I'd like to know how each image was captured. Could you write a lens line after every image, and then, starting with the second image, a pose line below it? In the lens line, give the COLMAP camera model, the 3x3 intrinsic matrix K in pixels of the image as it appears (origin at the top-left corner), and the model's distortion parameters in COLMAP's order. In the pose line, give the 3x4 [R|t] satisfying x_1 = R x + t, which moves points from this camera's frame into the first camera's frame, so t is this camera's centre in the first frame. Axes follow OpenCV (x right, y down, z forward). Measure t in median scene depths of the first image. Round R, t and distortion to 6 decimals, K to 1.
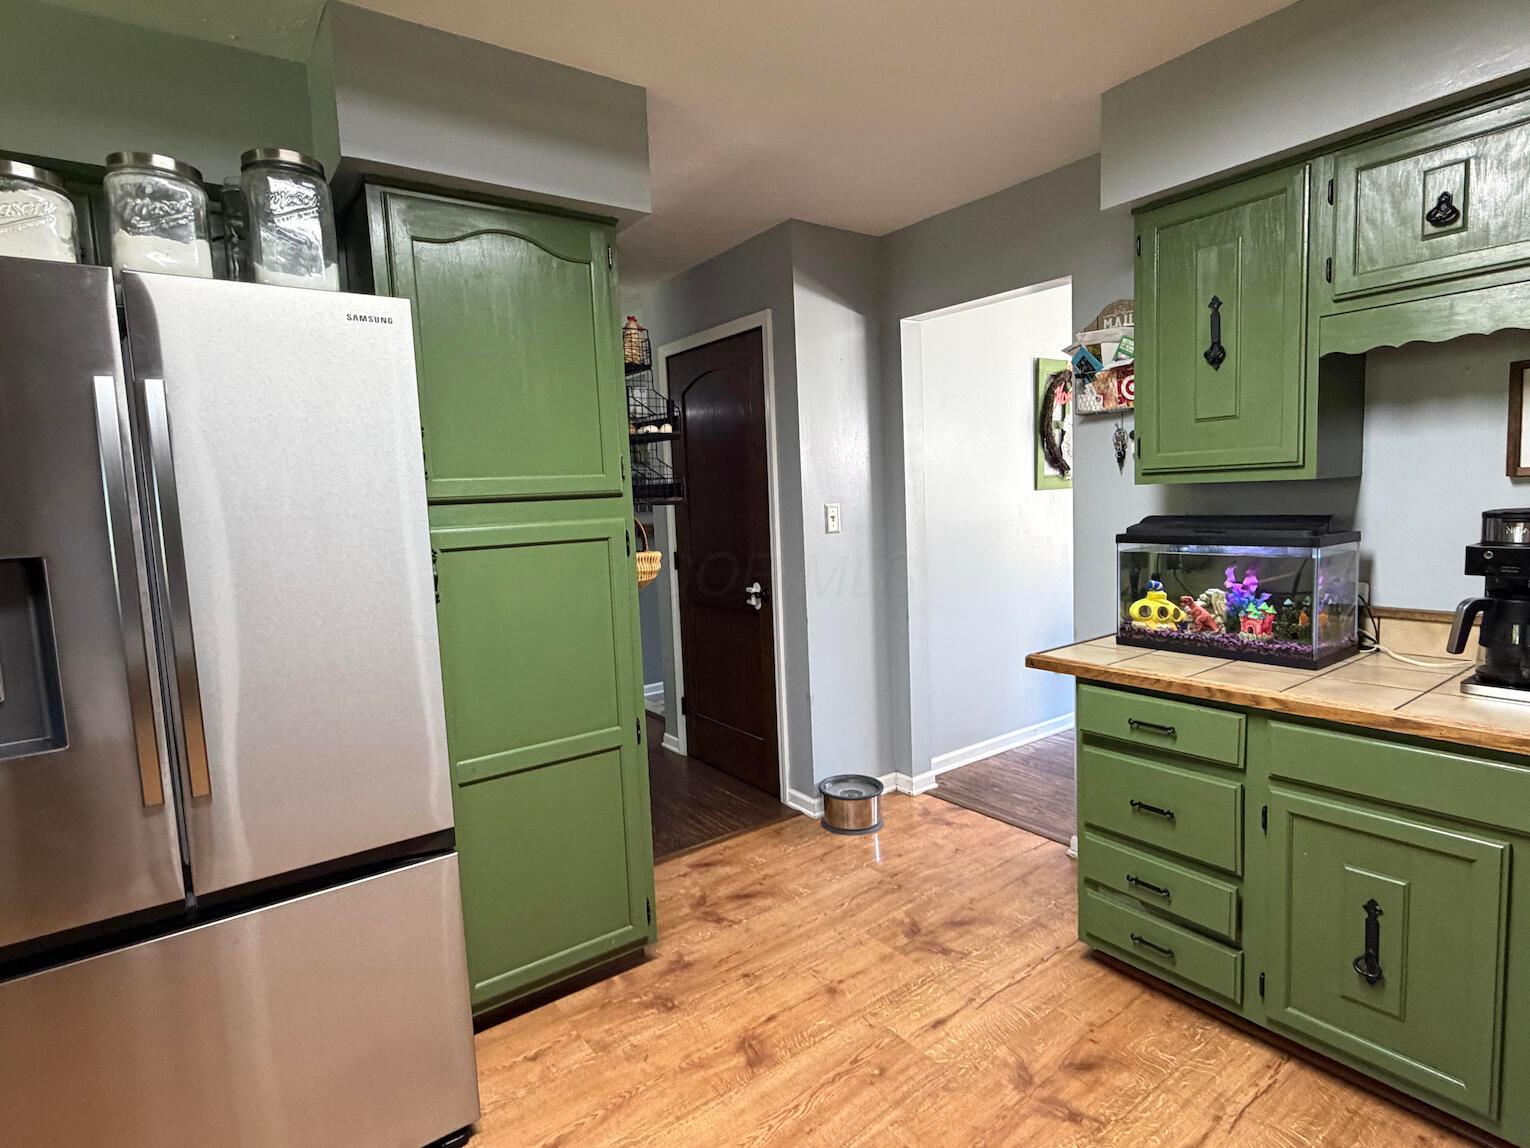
lens RADIAL K [[819.2, 0, 776.0], [0, 819.2, 574.3], [0, 0, 1]] dist [0.001707, -0.000383]
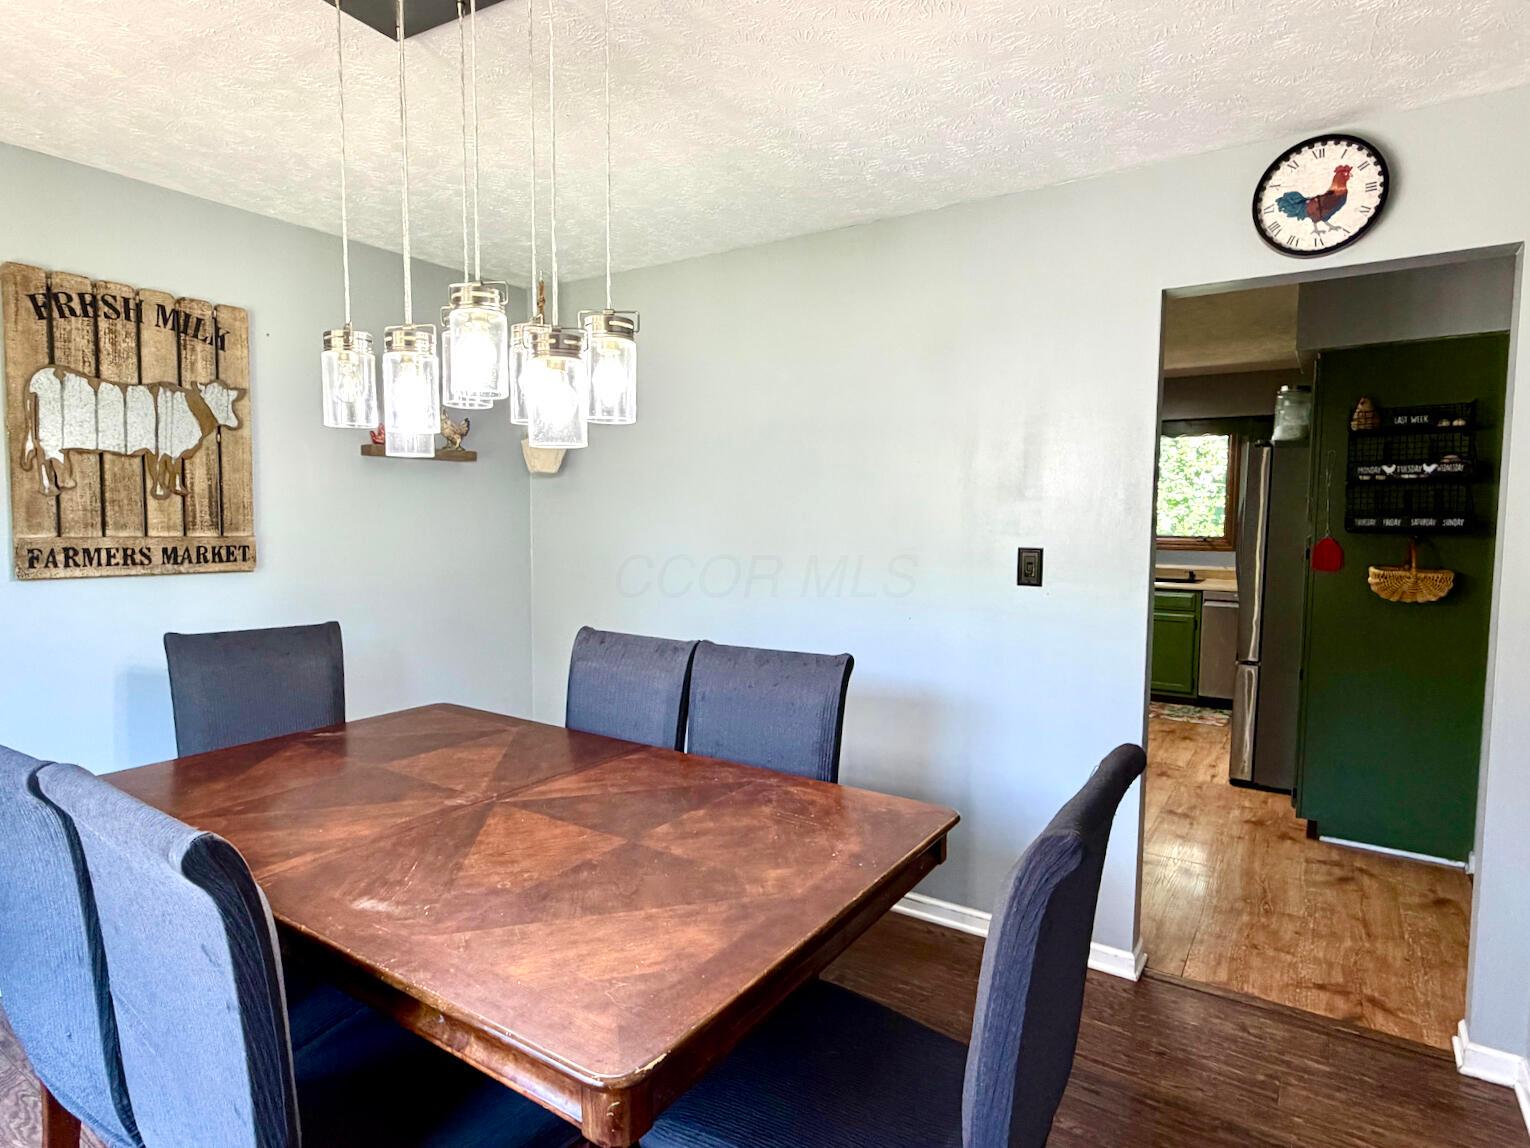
lens RADIAL K [[823.7, 0, 762.6], [0, 823.7, 575.9], [0, 0, 1]] dist [-0.006990, 0.000370]
pose [[-0.947774, 0.062365, -0.312786, 1.340202], [0.003566, 0.982707, 0.185132, -0.299321], [0.318923, 0.174348, -0.931607, 2.189842]]
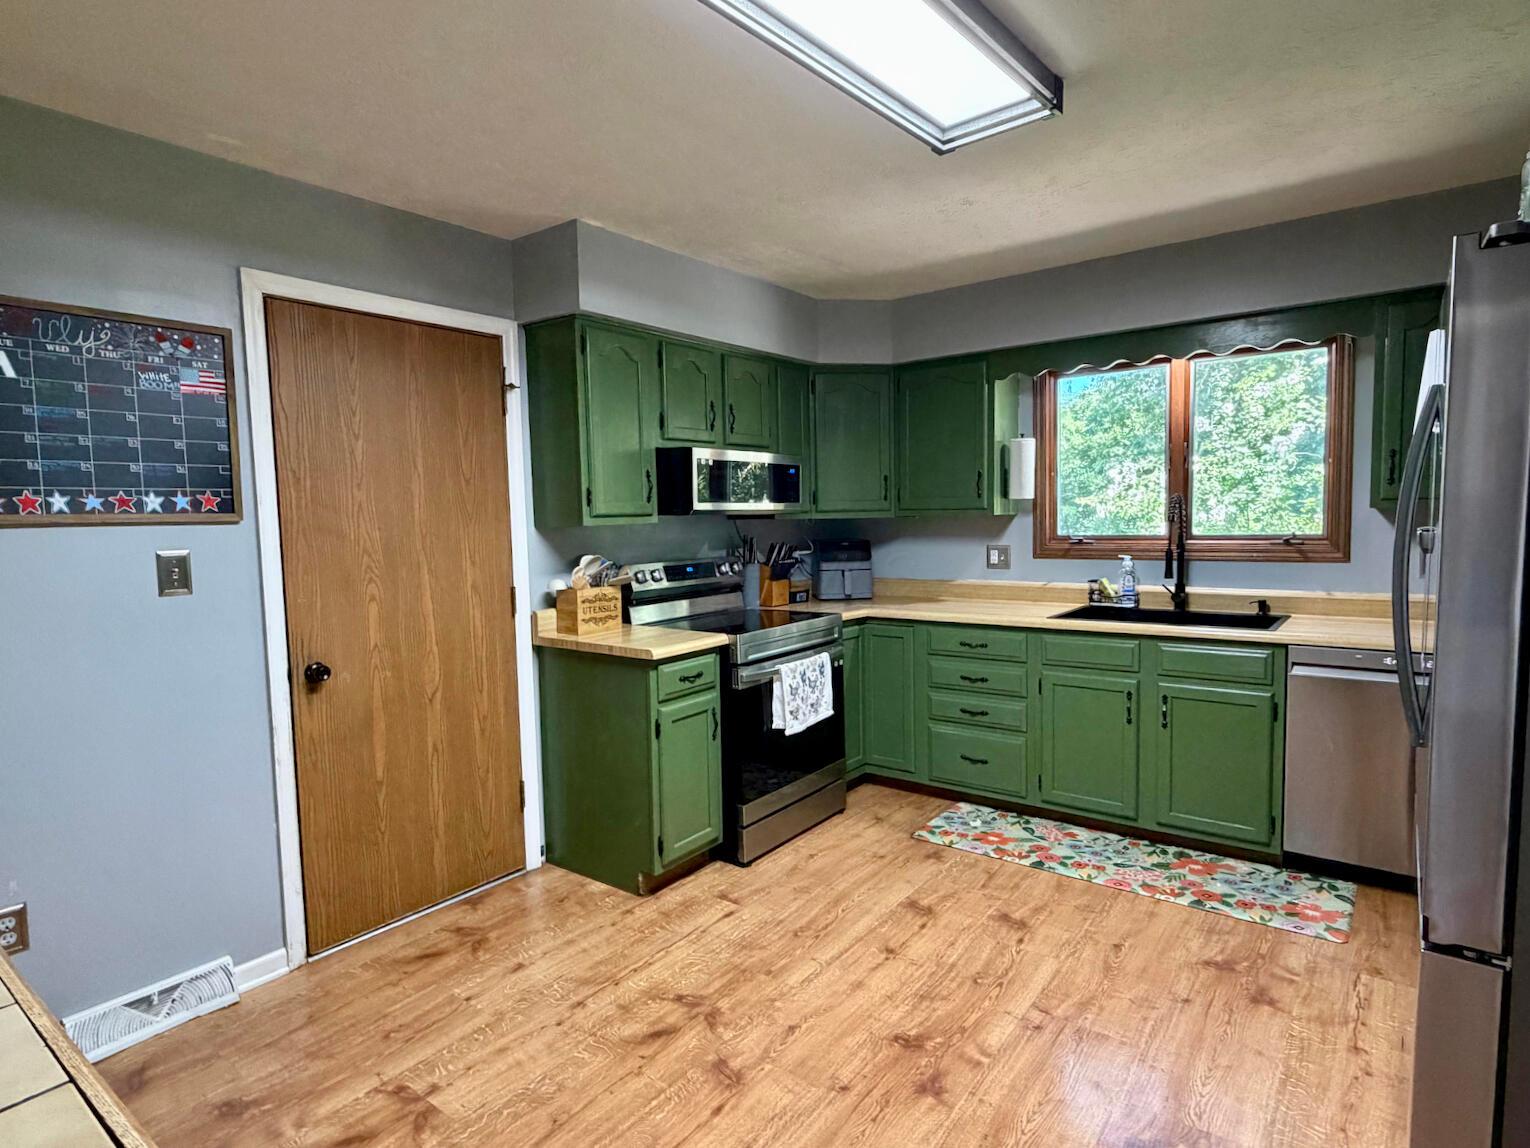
lens RADIAL K [[819.2, 0, 749.5], [0, 819.2, 571.0], [0, 0, 1]] dist [0.001707, -0.000383]
pose [[-0.967316, 0.077337, -0.241493, 0.306445], [0.034942, 0.983924, 0.175137, -0.134711], [0.251155, 0.160974, -0.954468, 1.193382]]
